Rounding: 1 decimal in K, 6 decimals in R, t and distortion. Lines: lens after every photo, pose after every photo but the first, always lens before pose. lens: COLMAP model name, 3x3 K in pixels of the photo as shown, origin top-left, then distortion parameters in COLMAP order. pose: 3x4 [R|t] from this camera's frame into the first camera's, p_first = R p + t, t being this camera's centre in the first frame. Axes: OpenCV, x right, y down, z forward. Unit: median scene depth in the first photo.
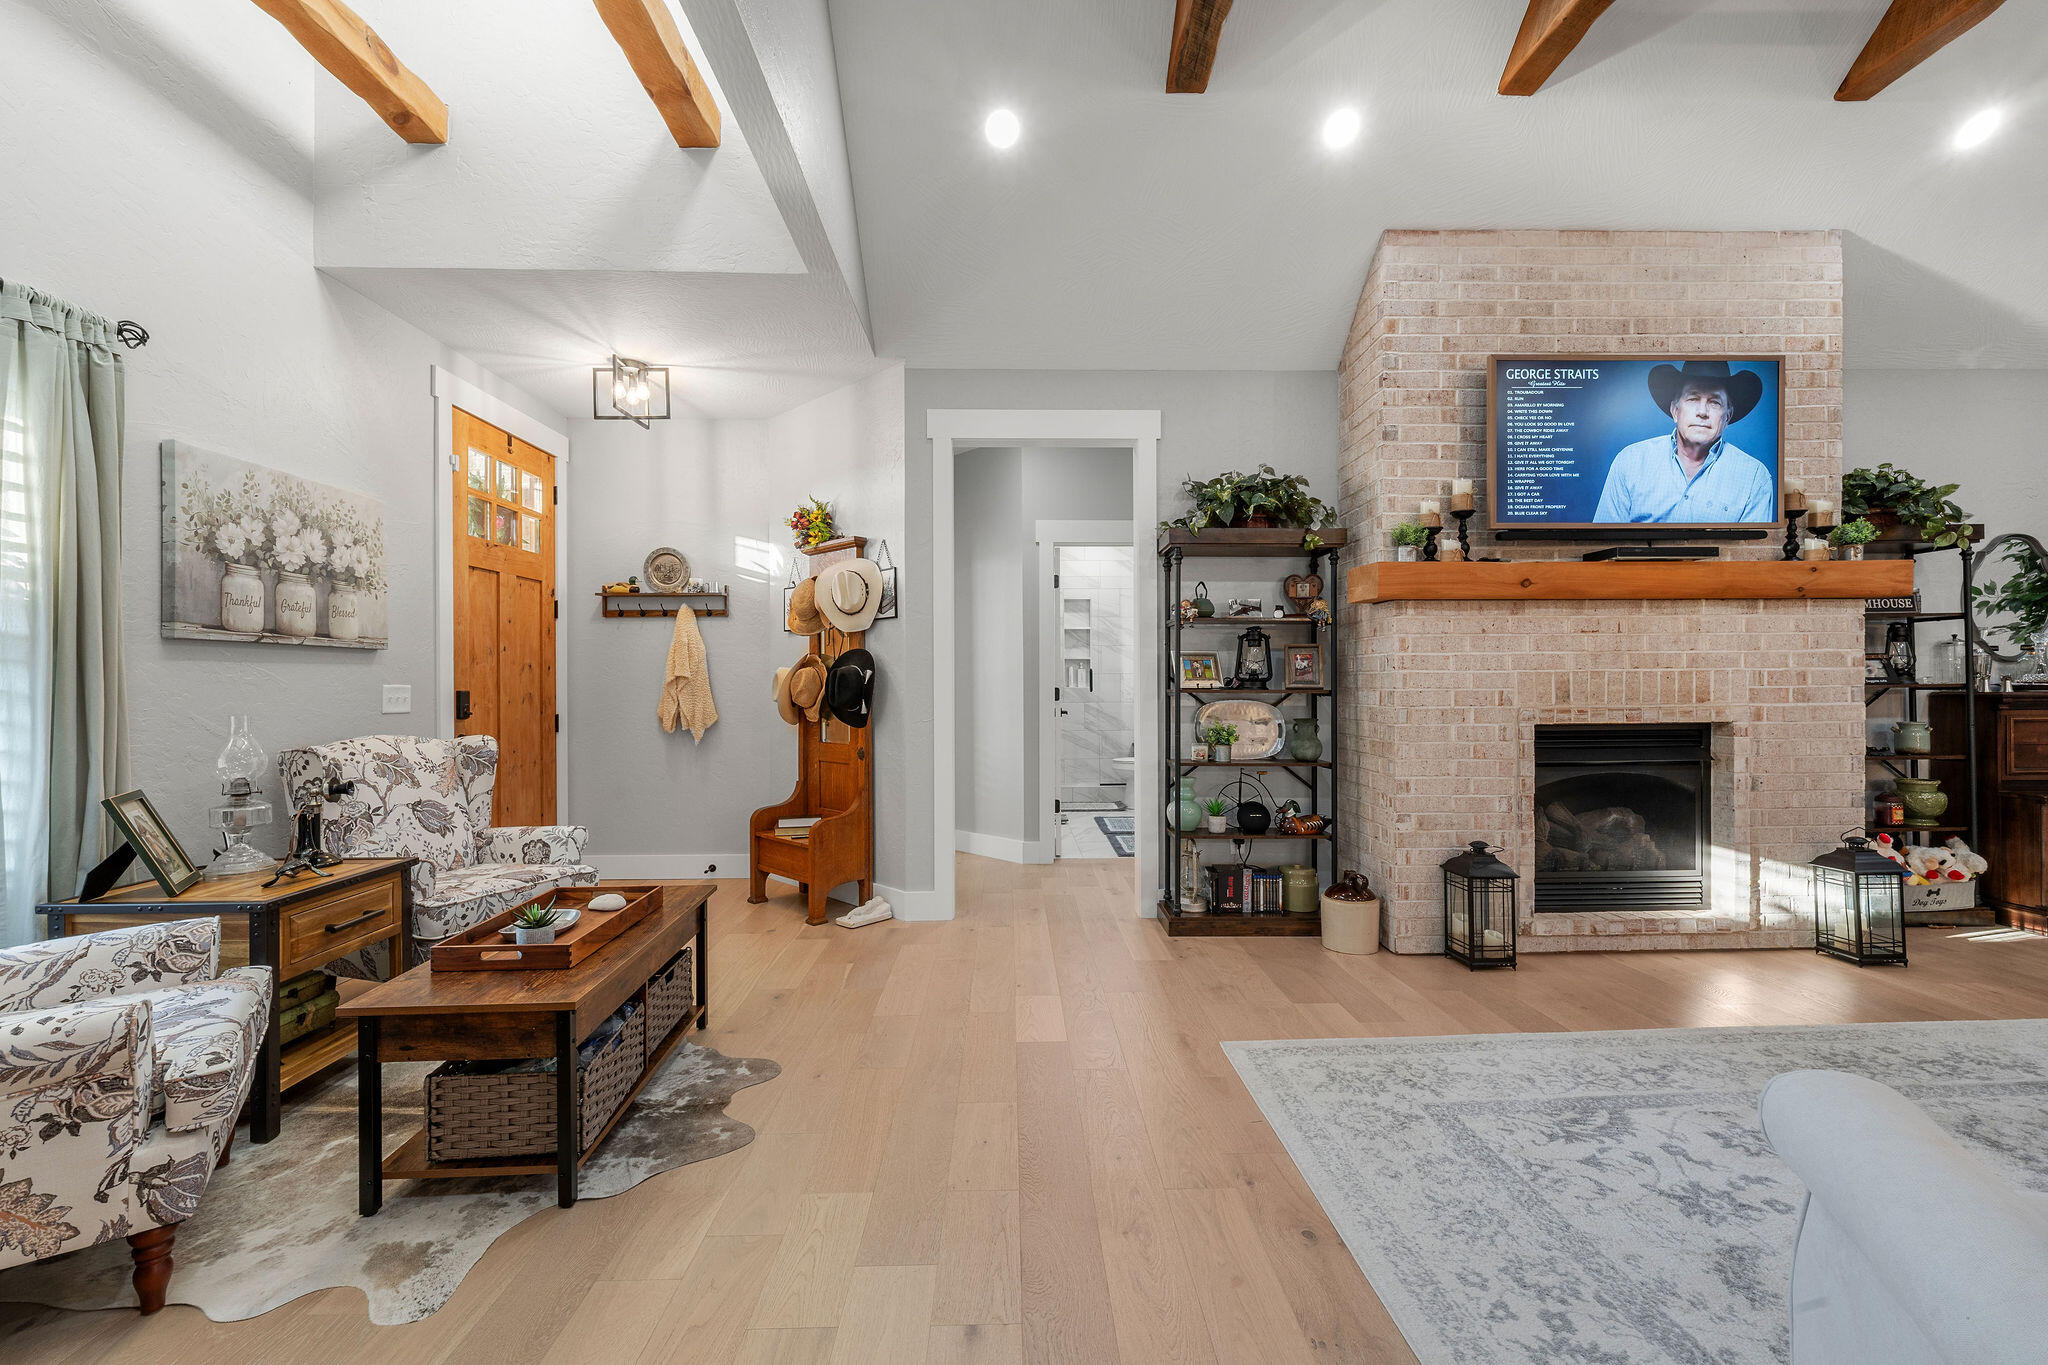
lens RADIAL K [[850.6, 0, 1022.3], [0, 850.6, 683.9], [0, 0, 1]] dist [0.003839, -0.001848]
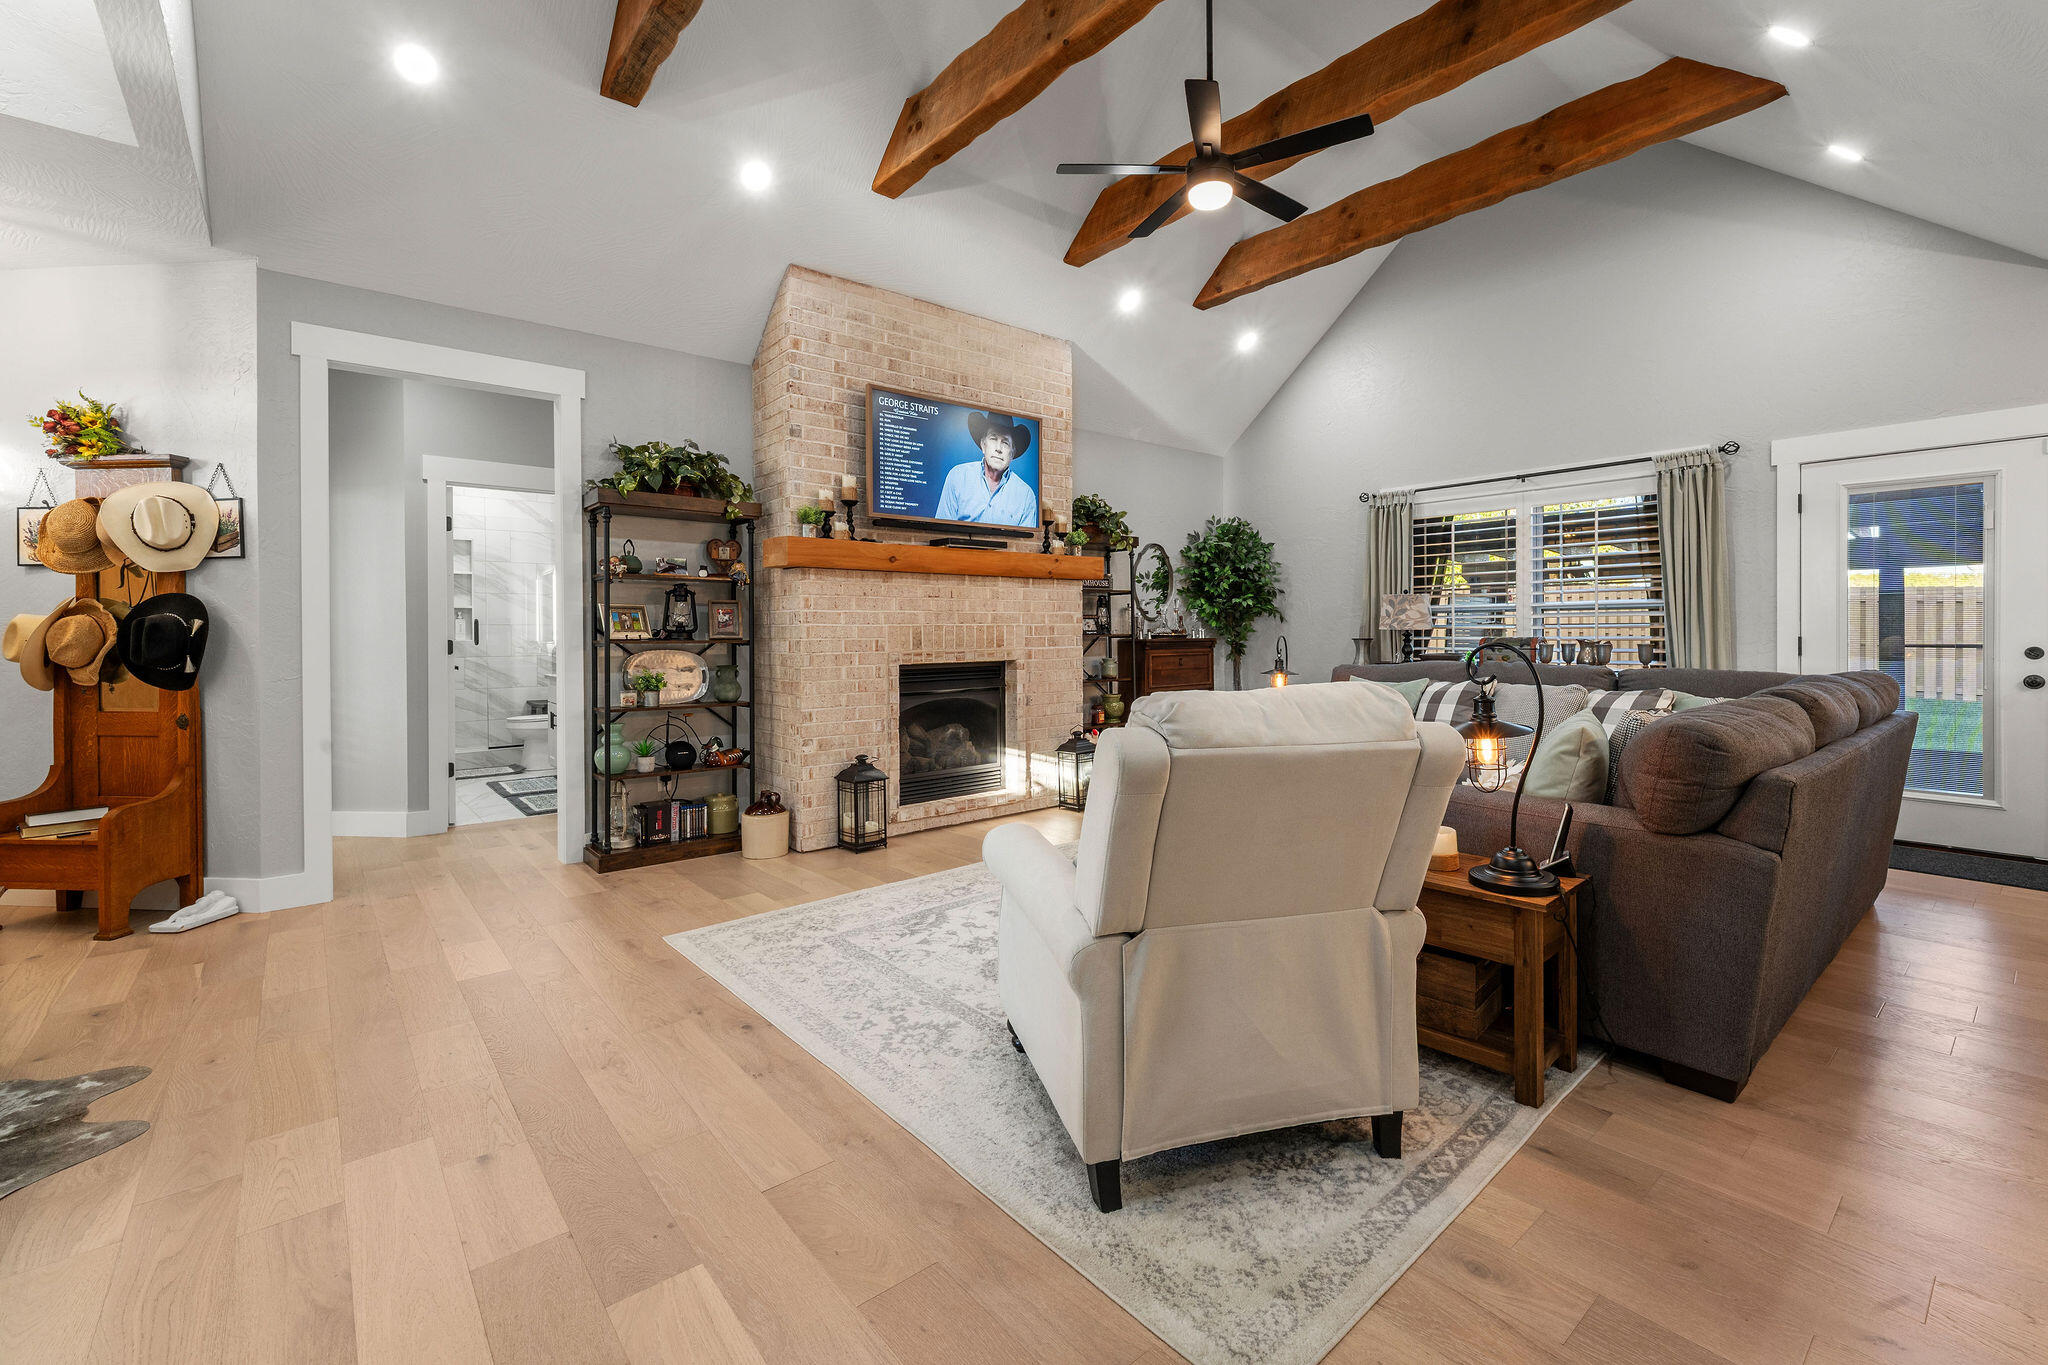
lens RADIAL K [[850.6, 0, 1024.0], [0, 850.6, 641.9], [0, 0, 1]] dist [0.003839, -0.001848]
pose [[0.781675, -0.007038, 0.623646, -0.079296], [0.002809, 0.999966, 0.007763, 0.001560], [-0.623679, -0.004317, 0.781669, -0.168826]]
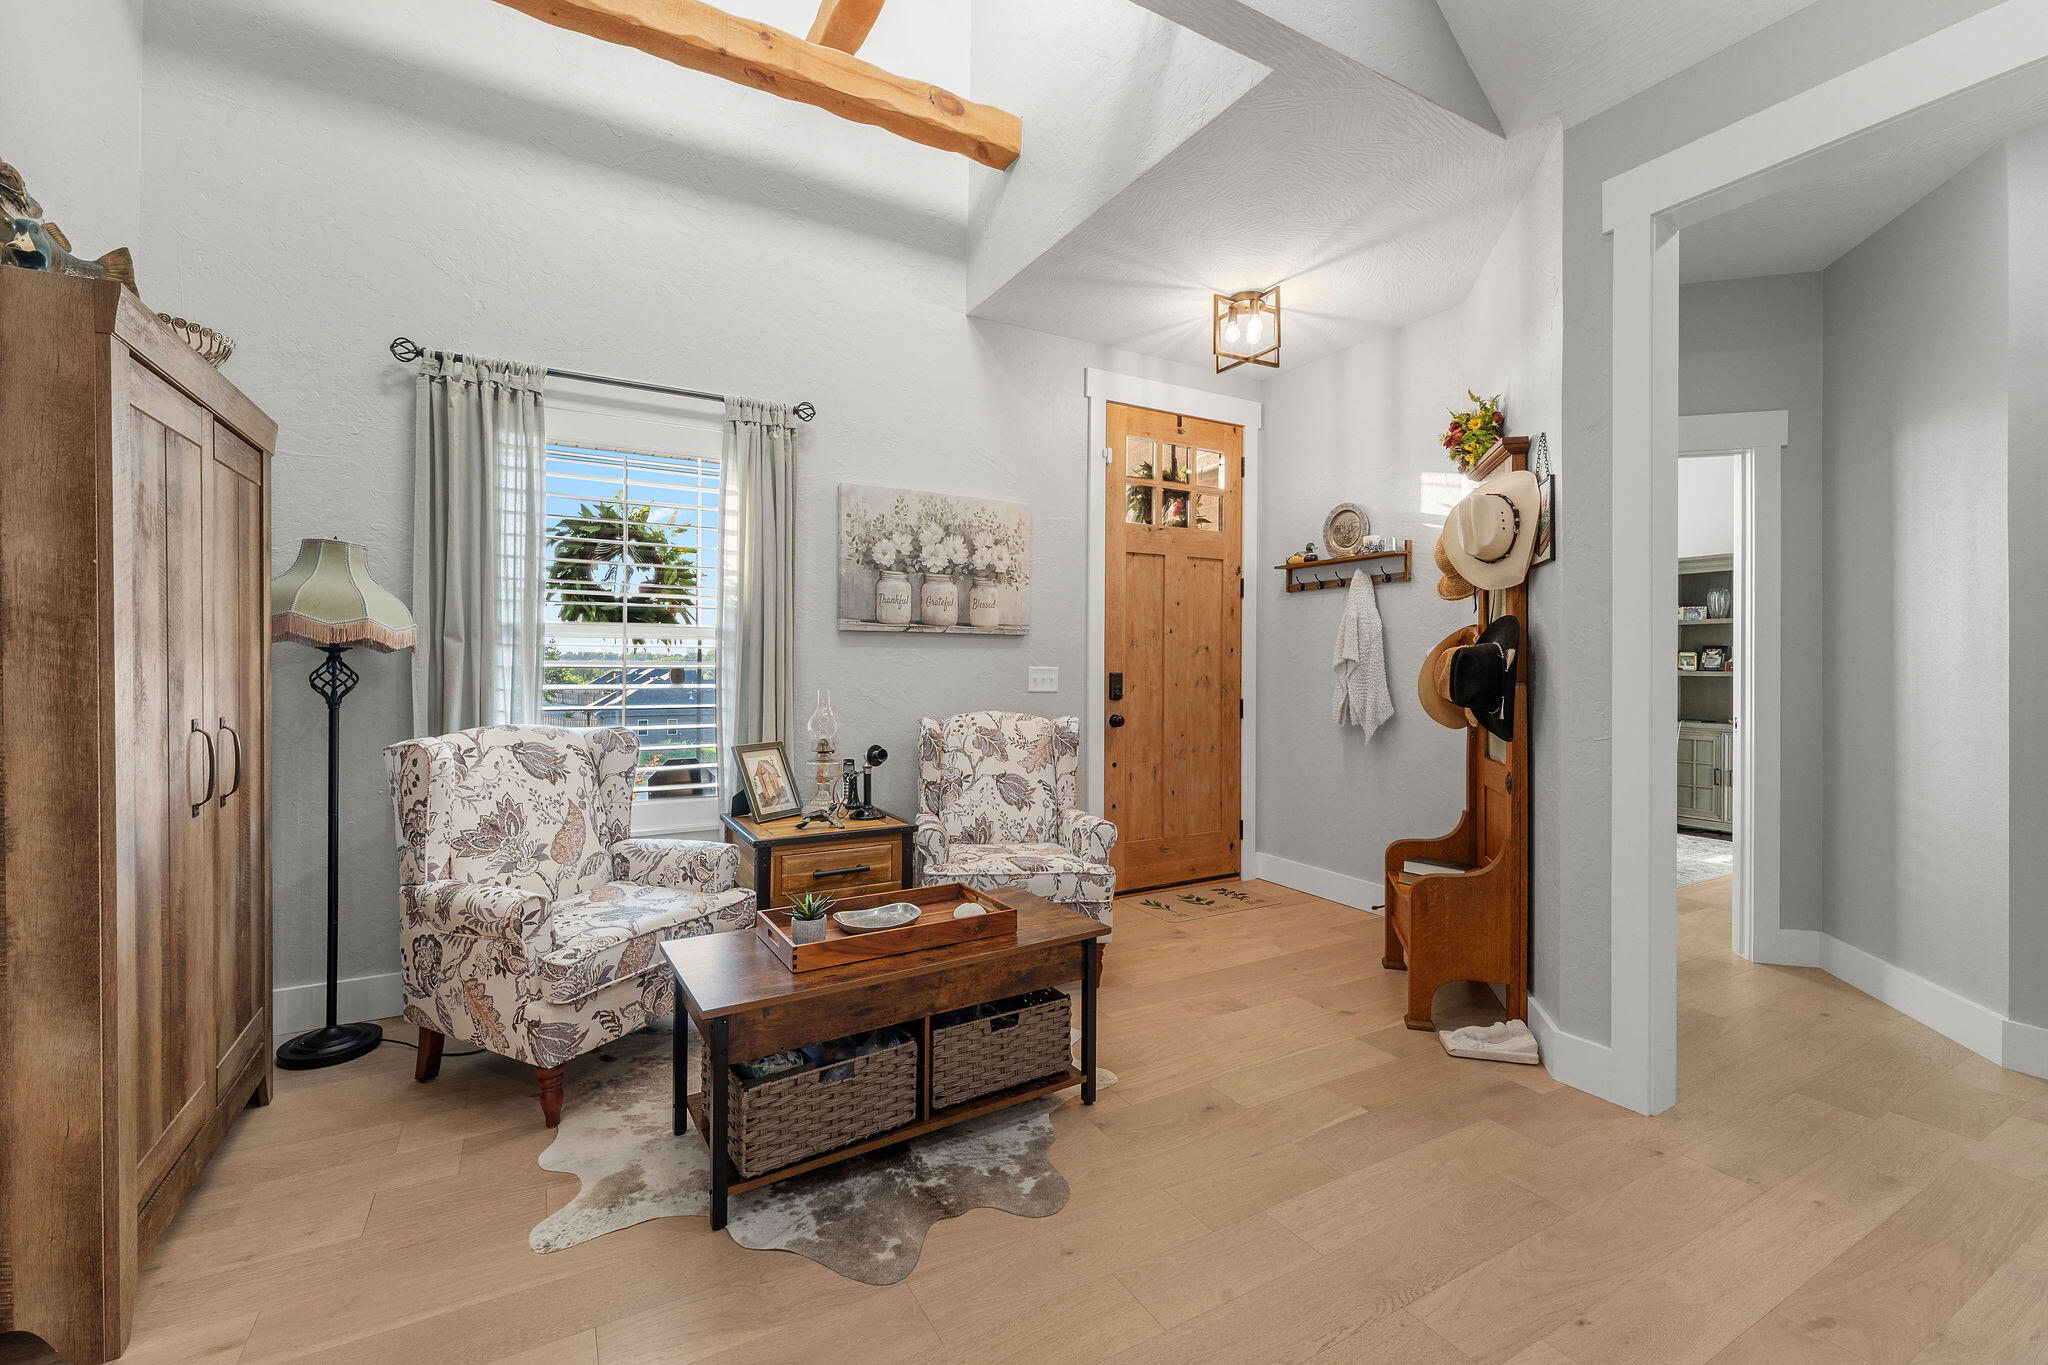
lens RADIAL K [[850.6, 0, 1012.0], [0, 850.6, 668.3], [0, 0, 1]] dist [0.003839, -0.001848]
pose [[0.463920, 0.010751, -0.885812, 0.228324], [-0.008211, 0.999936, 0.007836, -0.004960], [0.885839, 0.003638, 0.463979, 0.446614]]
